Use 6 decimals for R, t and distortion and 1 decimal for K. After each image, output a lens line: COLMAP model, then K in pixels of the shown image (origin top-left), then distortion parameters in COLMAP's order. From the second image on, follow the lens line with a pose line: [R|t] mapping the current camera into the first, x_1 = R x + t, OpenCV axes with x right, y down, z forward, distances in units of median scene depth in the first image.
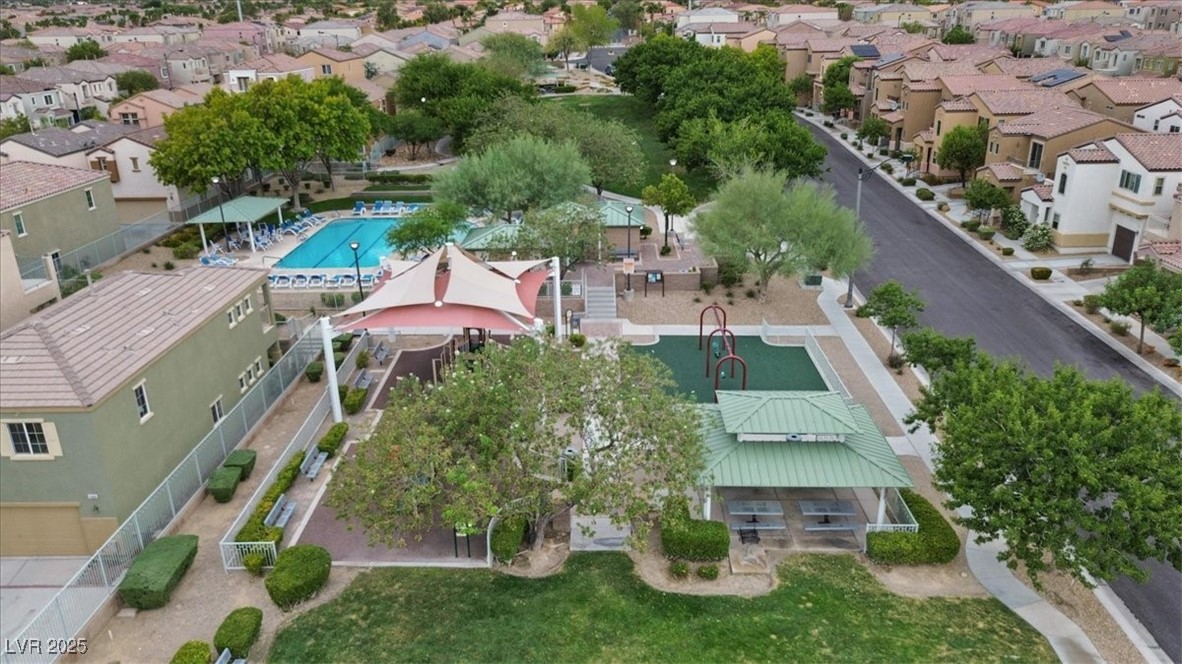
lens RADIAL K [[844.5, 0, 592.8], [0, 844.5, 331.3], [0, 0, 1]] dist [0.010449, 0.003573]
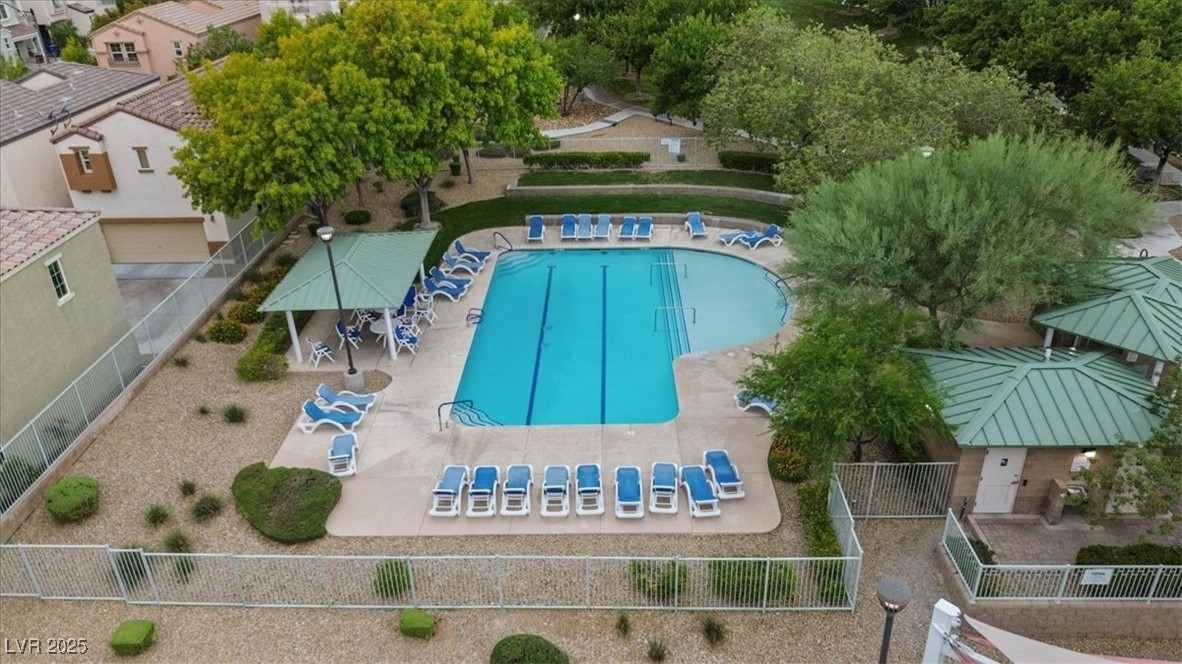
lens RADIAL K [[844.5, 0, 590.2], [0, 844.5, 333.1], [0, 0, 1]] dist [0.010449, 0.003573]
pose [[0.999984, -0.001551, -0.005466, -0.255430], [0.002198, 0.992726, 0.120377, -0.154570], [0.005240, -0.120387, 0.992713, 0.457849]]
